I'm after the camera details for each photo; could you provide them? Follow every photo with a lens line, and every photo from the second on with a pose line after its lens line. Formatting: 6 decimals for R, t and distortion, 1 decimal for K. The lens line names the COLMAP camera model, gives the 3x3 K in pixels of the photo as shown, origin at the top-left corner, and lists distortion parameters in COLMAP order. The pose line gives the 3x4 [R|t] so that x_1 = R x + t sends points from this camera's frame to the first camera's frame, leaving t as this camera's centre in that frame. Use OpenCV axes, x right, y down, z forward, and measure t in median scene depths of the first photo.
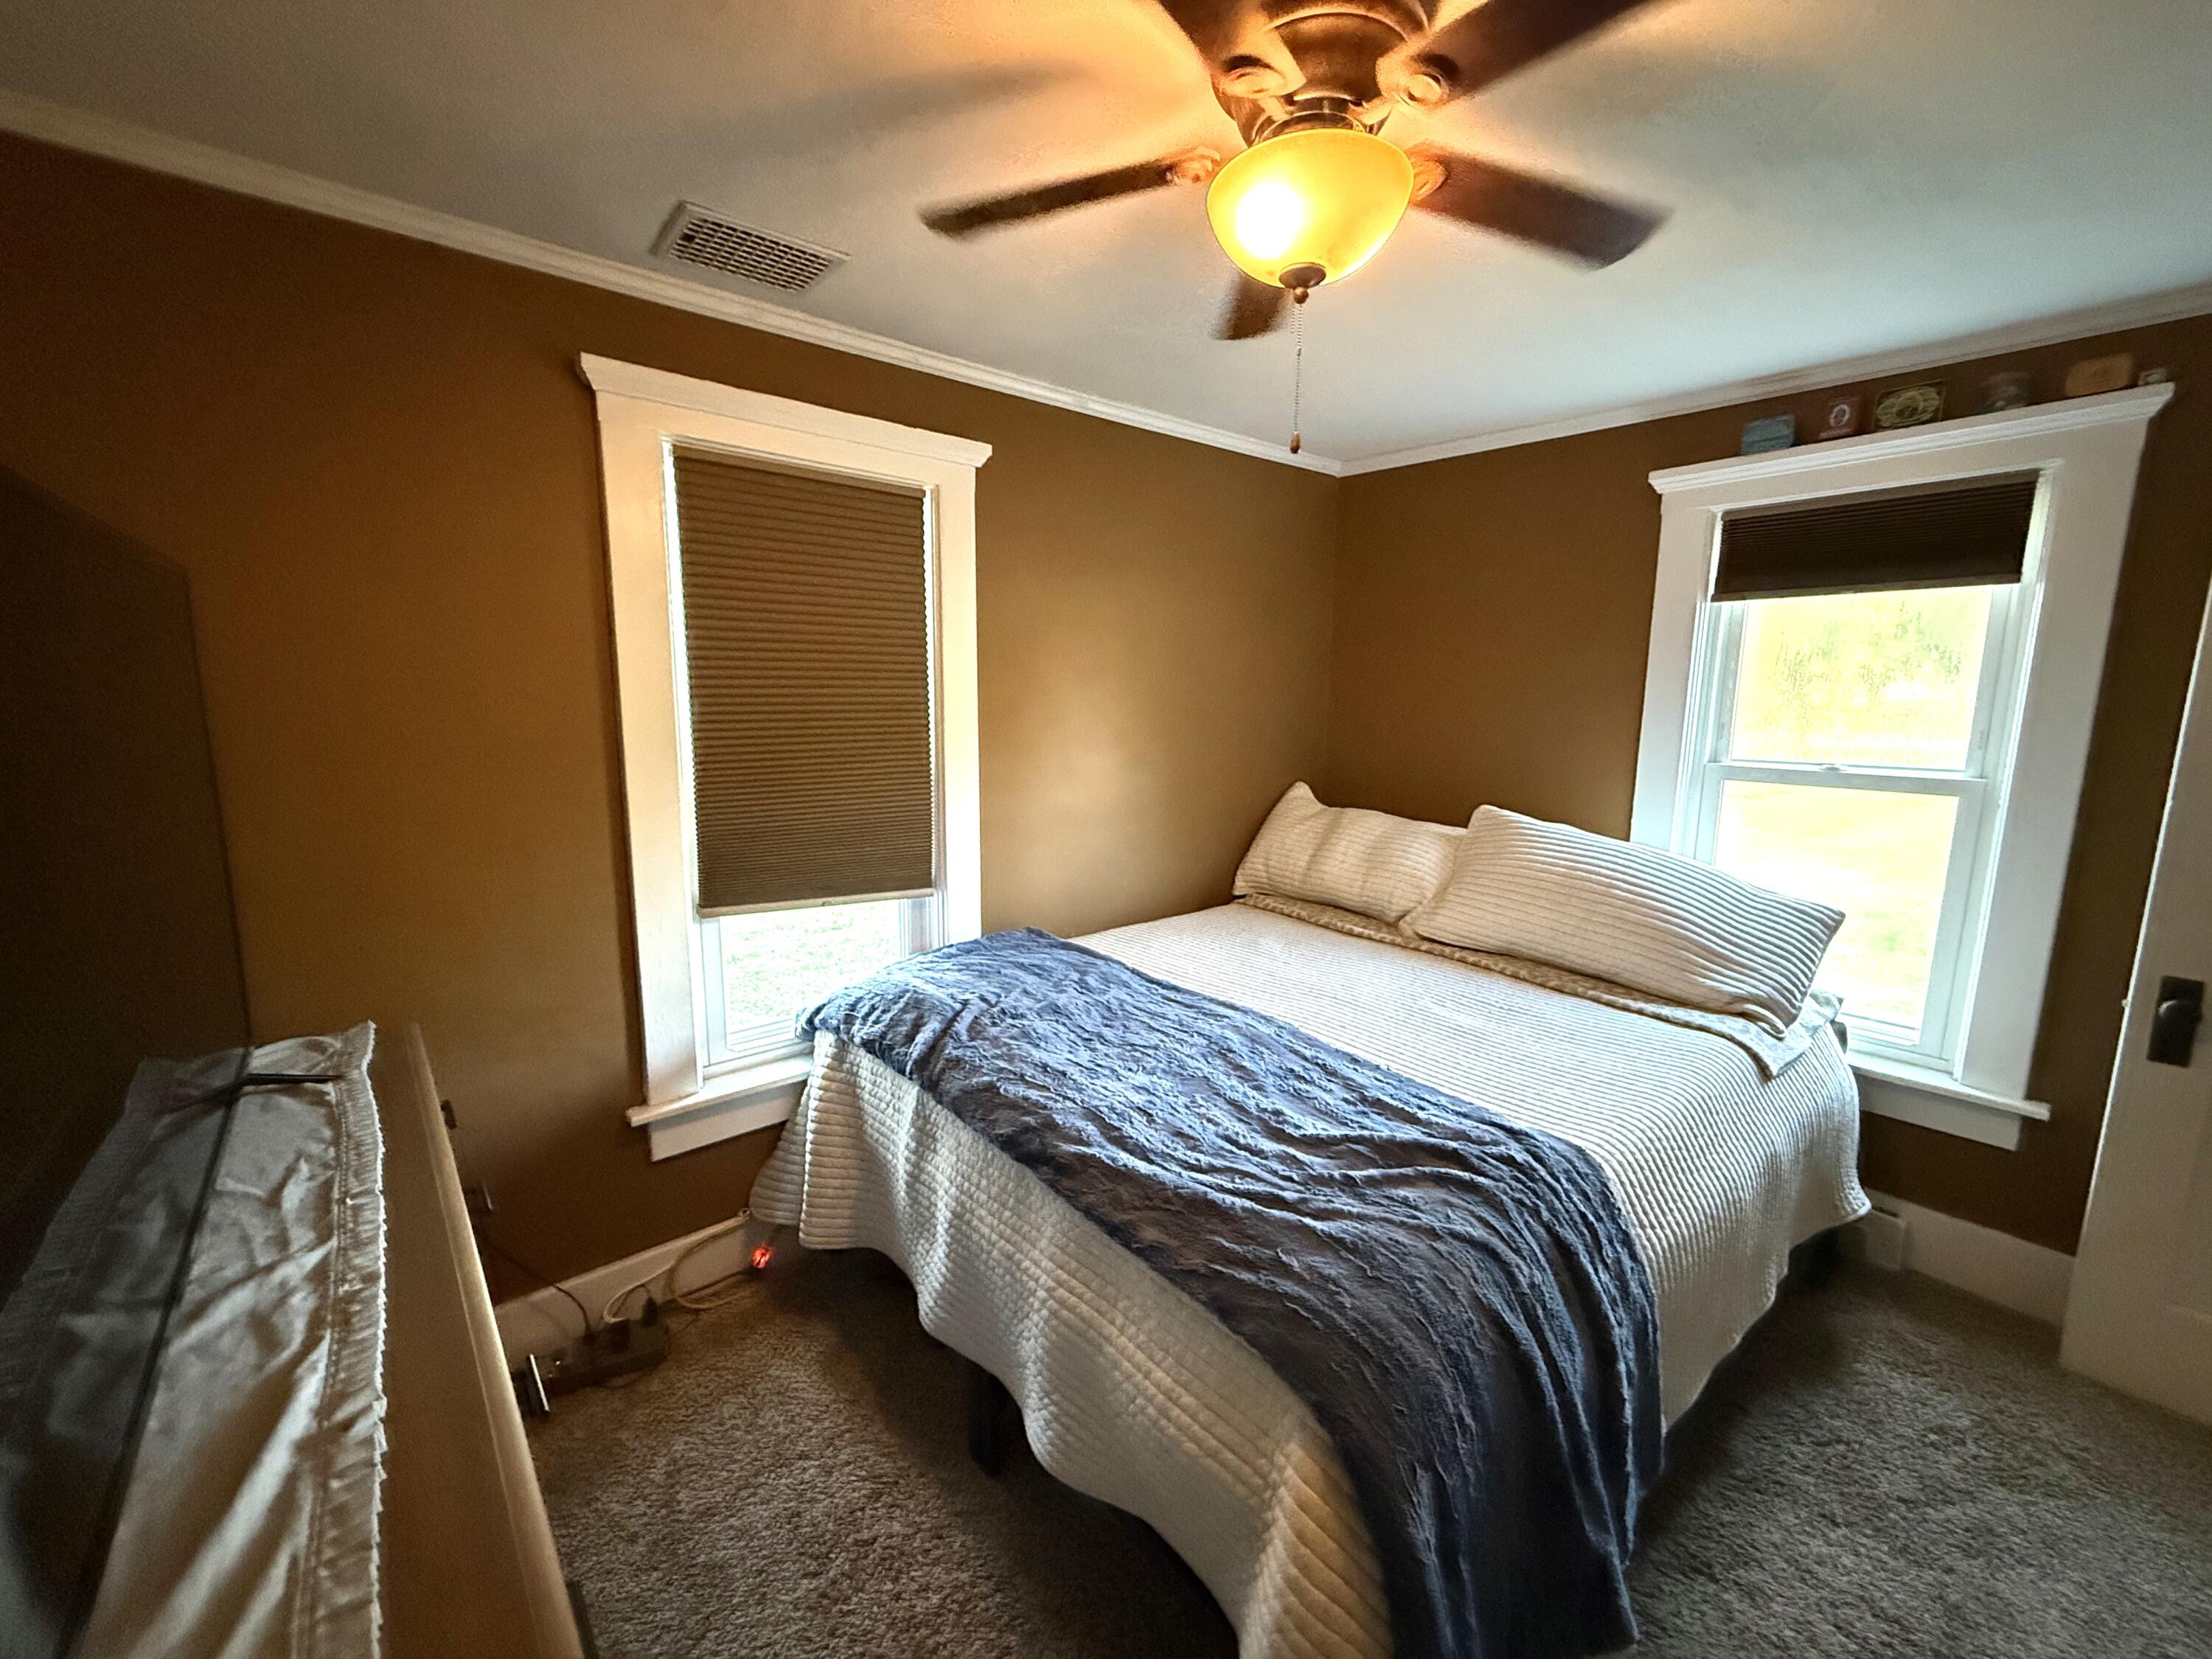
lens RADIAL K [[881.7, 0, 1100.6], [0, 881.7, 829.0], [0, 0, 1]] dist [0.001676, -0.000025]
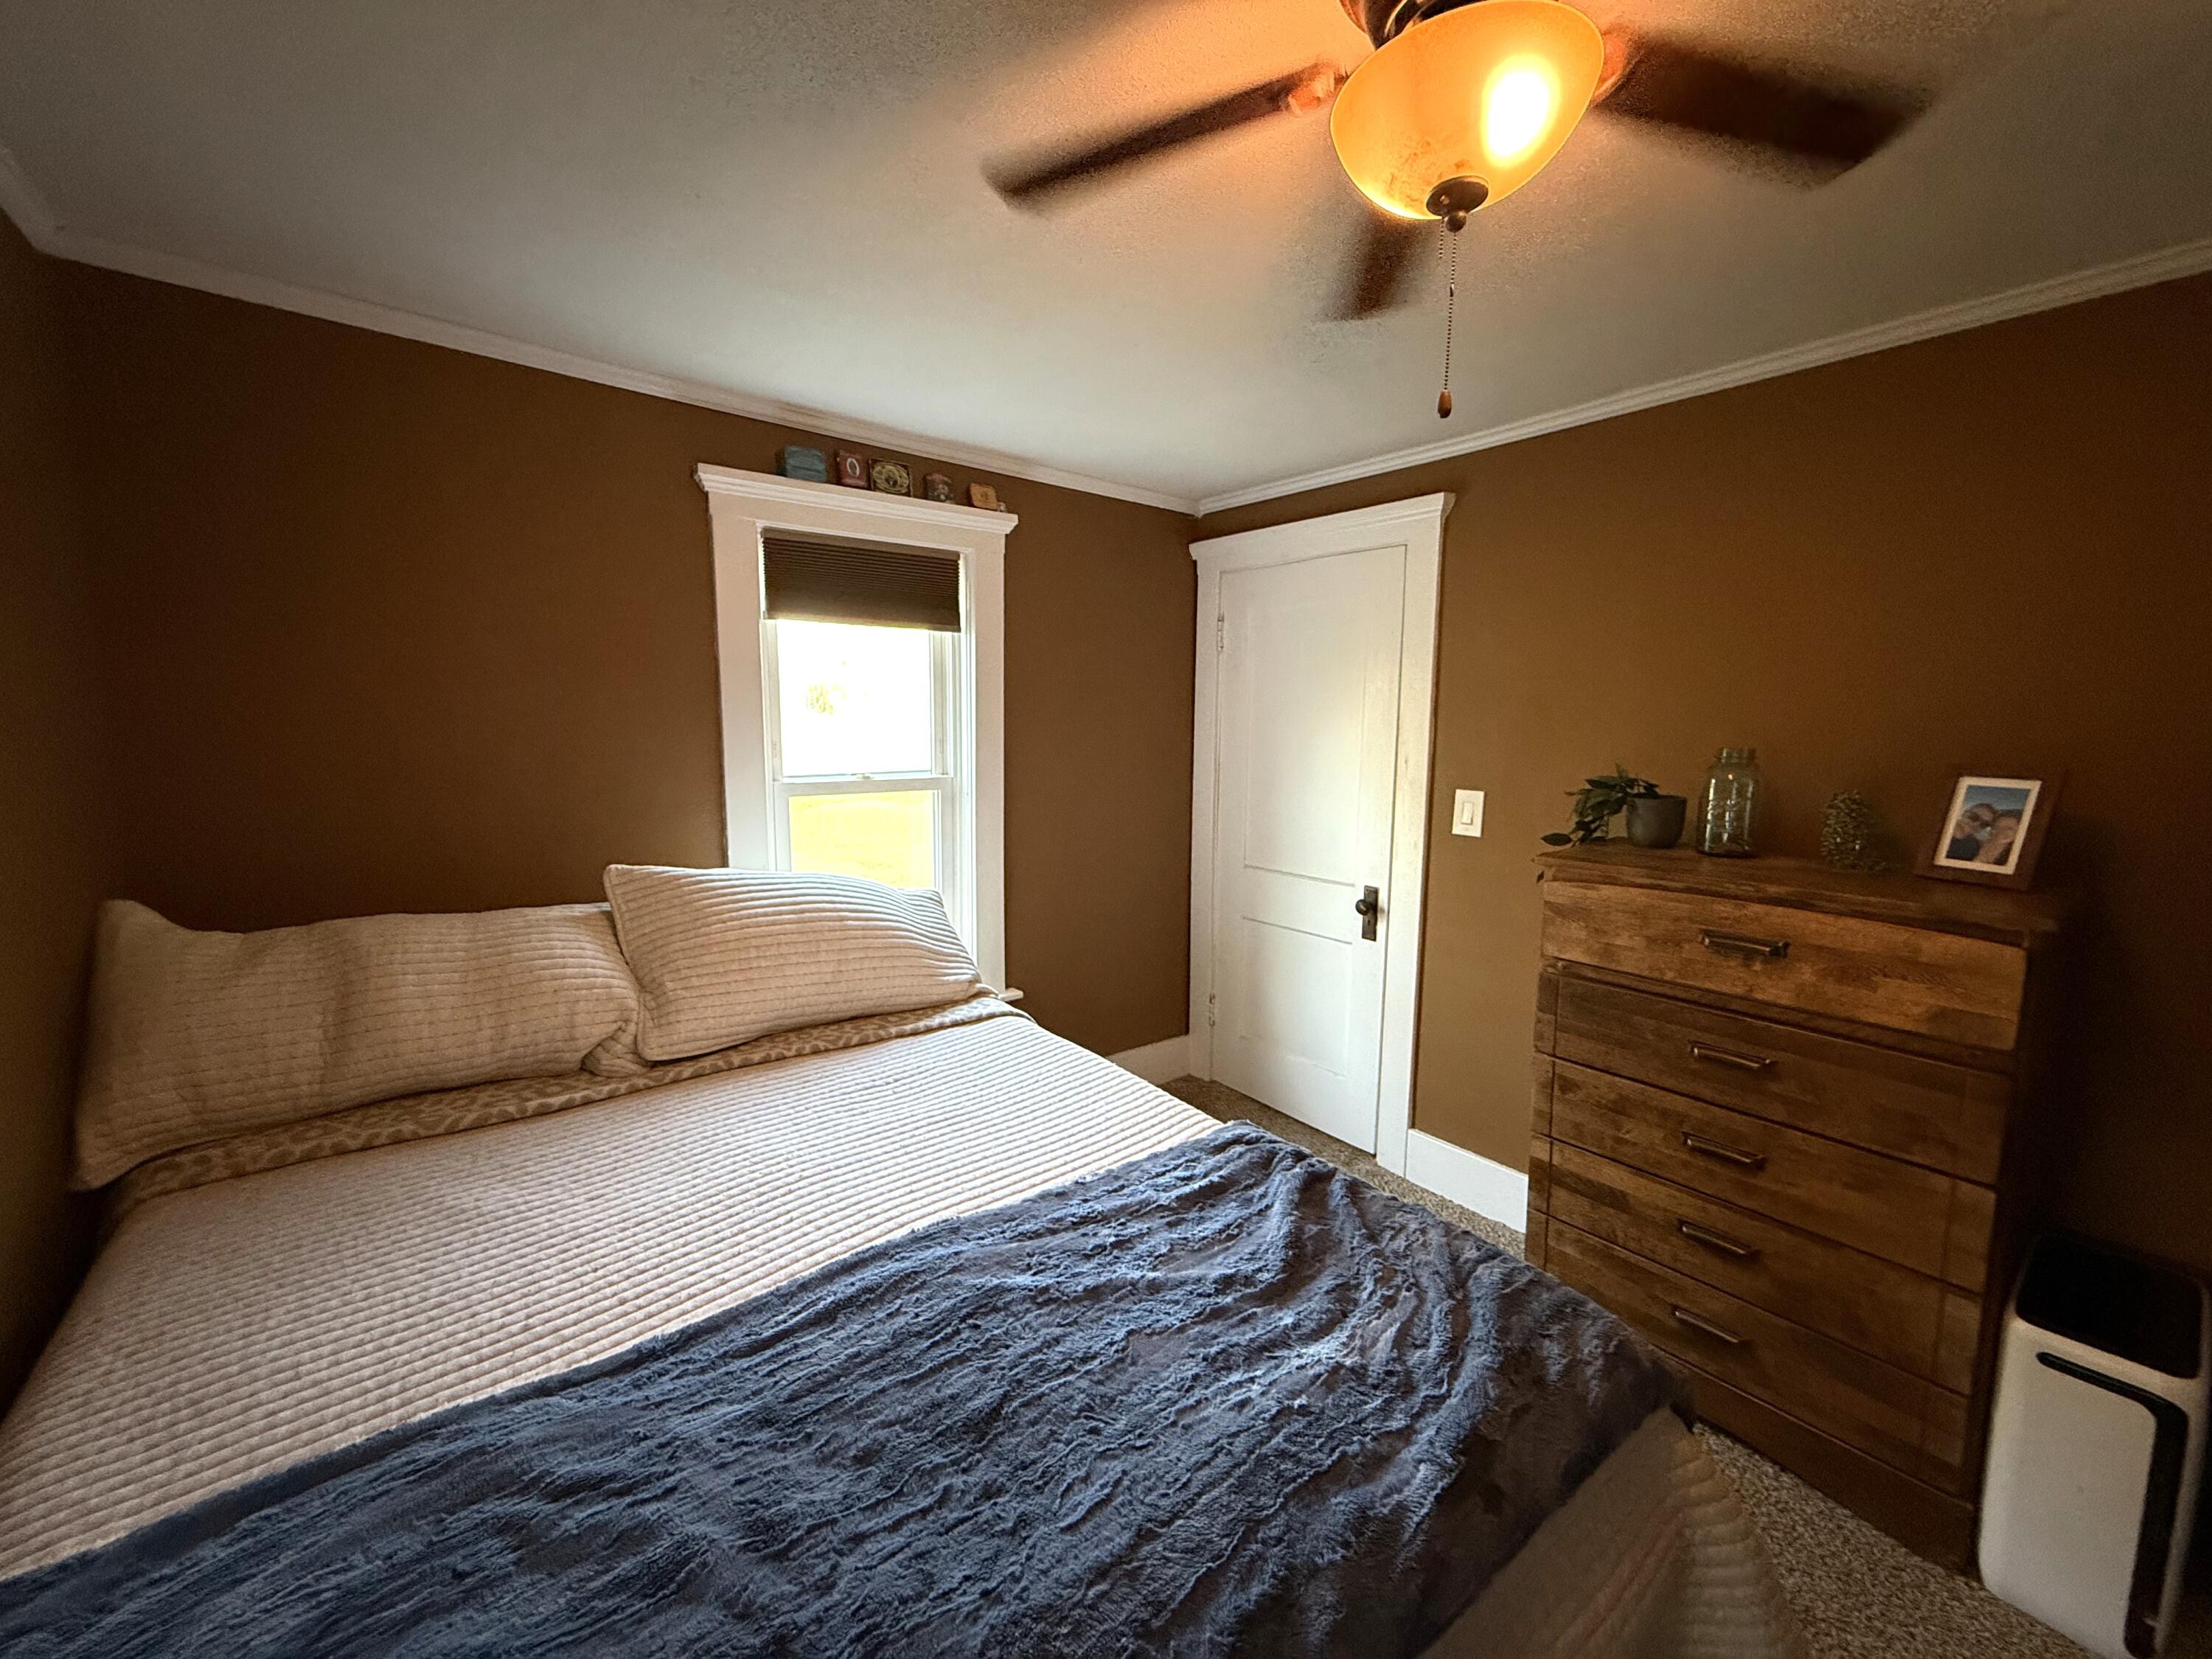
lens RADIAL K [[878.7, 0, 1099.6], [0, 878.7, 831.5], [0, 0, 1]] dist [0.000702, -0.000158]
pose [[0.029542, -0.136420, 0.990211, -0.335107], [0.150048, 0.980023, 0.130539, -0.111357], [-0.988237, 0.144722, 0.049422, 0.706899]]
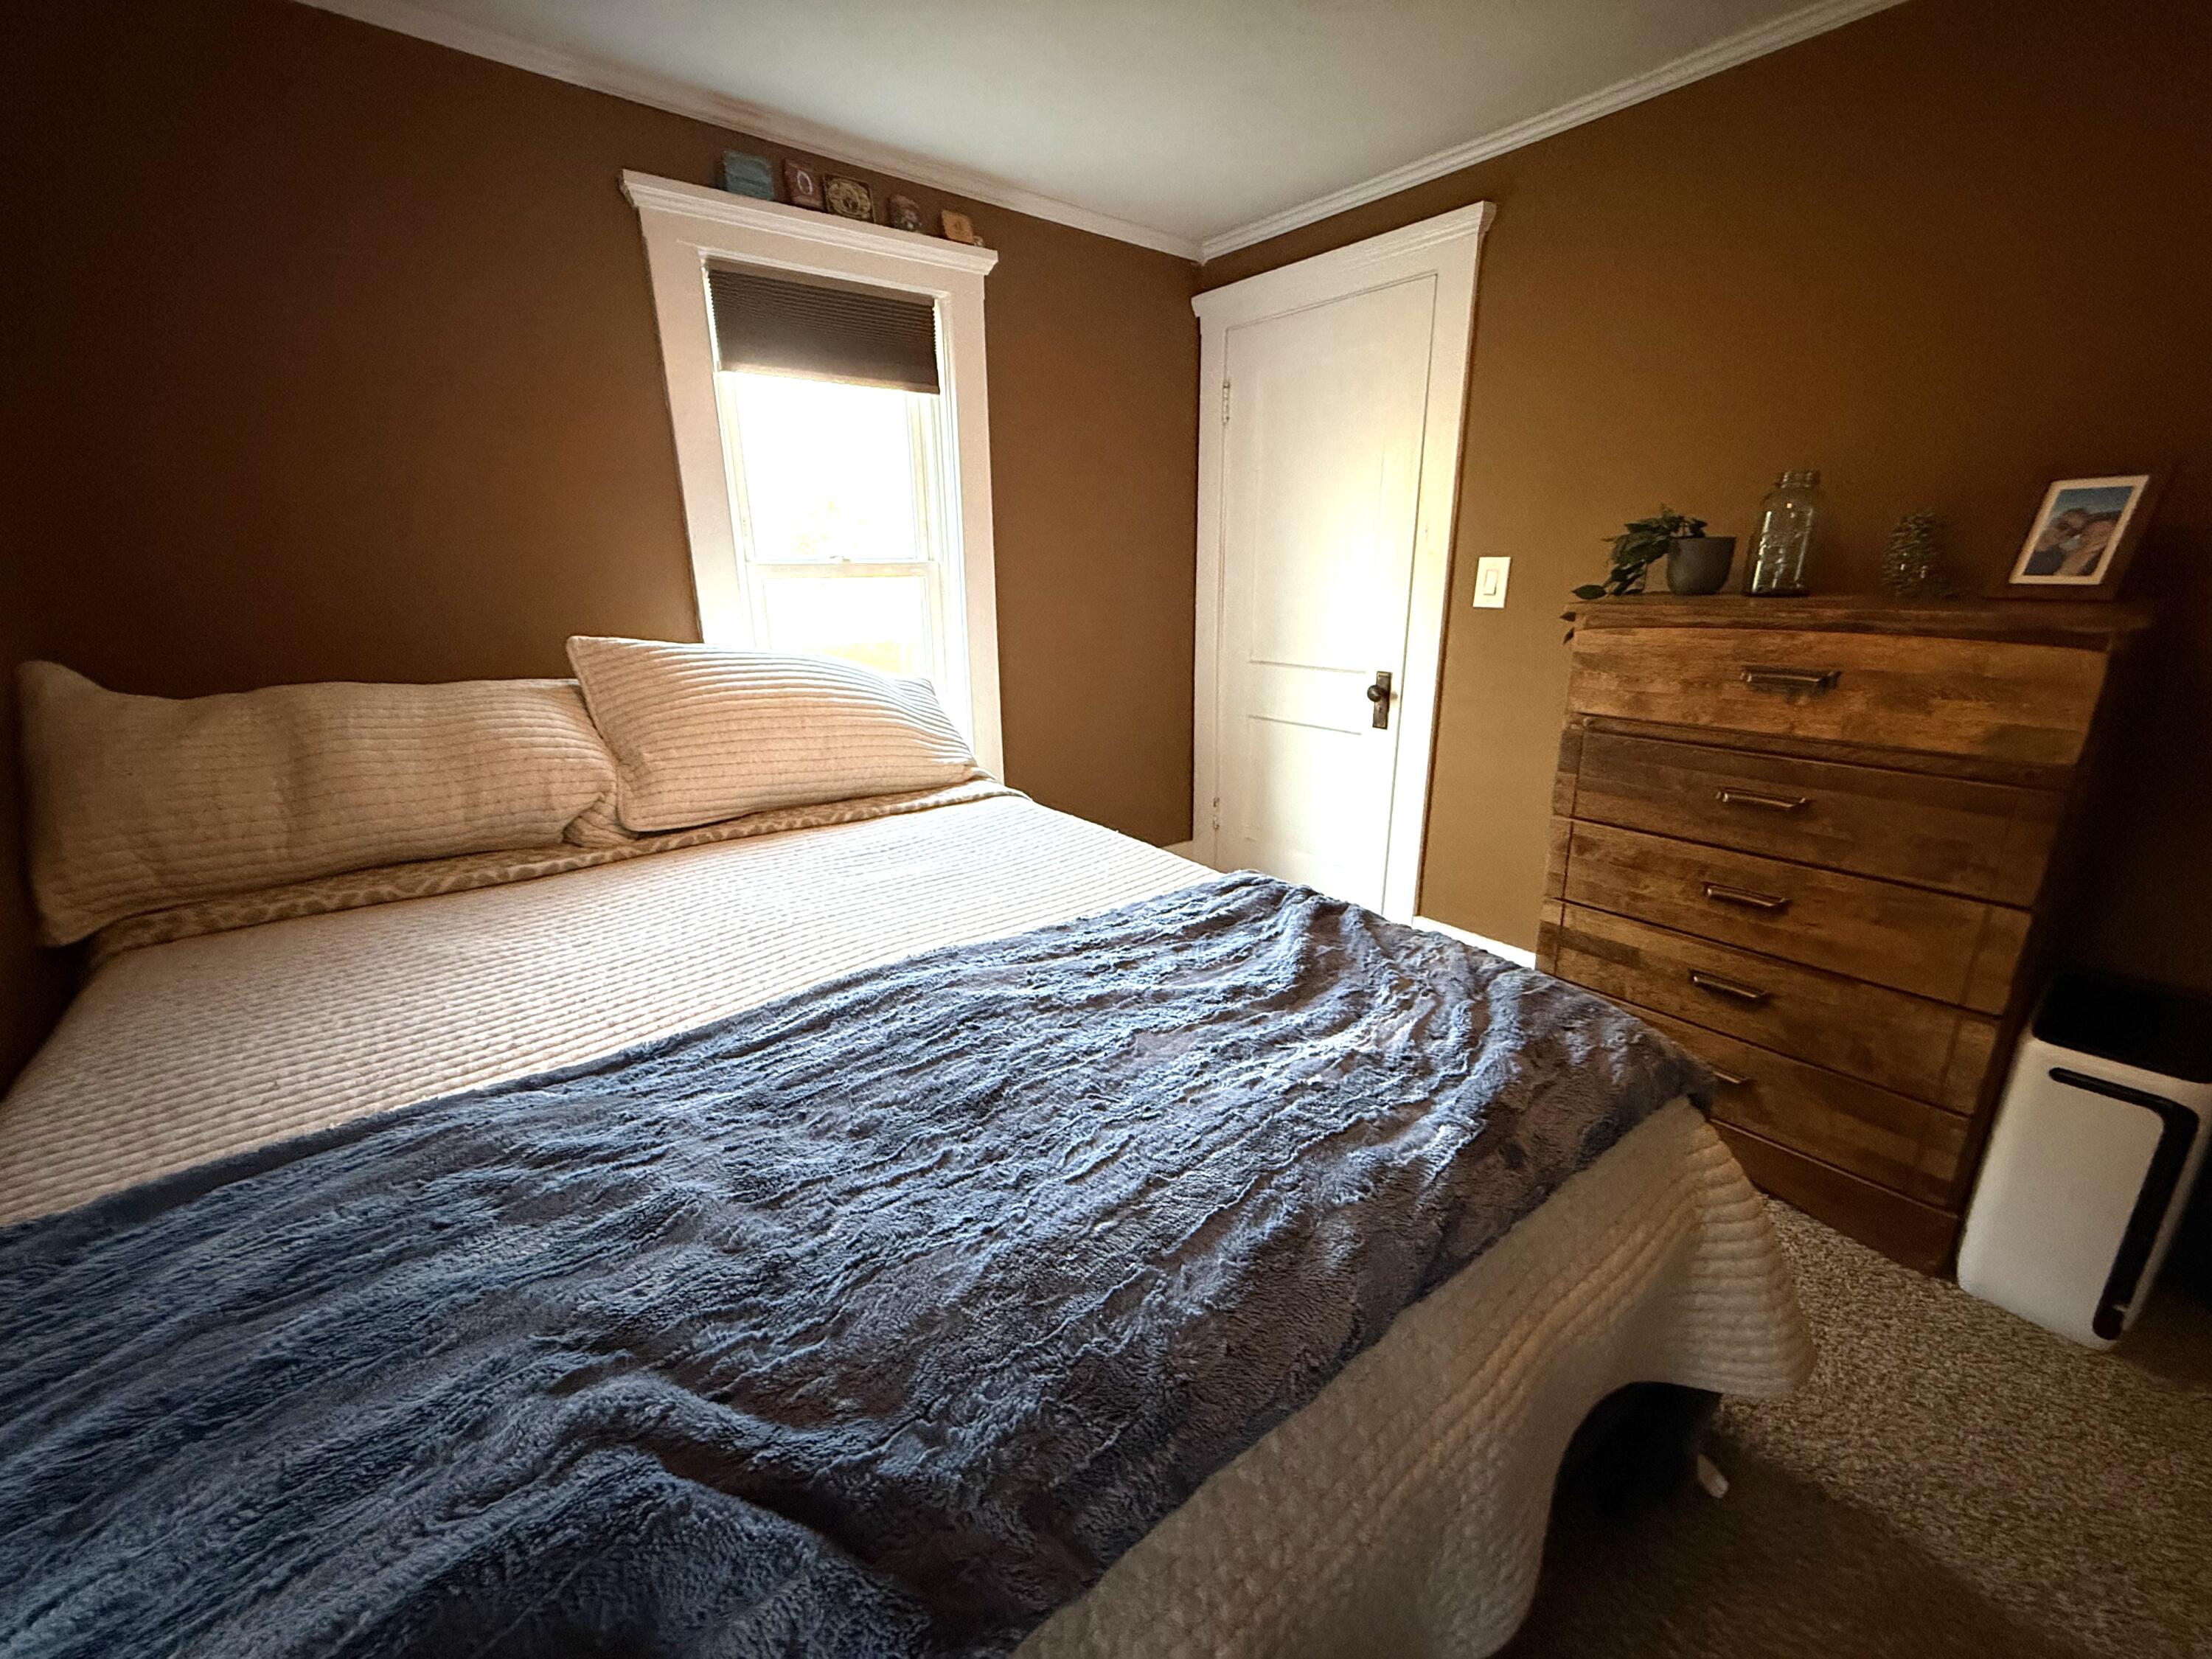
lens RADIAL K [[878.7, 0, 1099.6], [0, 878.7, 831.5], [0, 0, 1]] dist [0.000702, -0.000158]
pose [[0.027265, -0.299105, 0.953831, -0.306165], [0.170936, 0.941526, 0.290360, -0.016290], [-0.984905, 0.155127, 0.076799, 0.720539]]
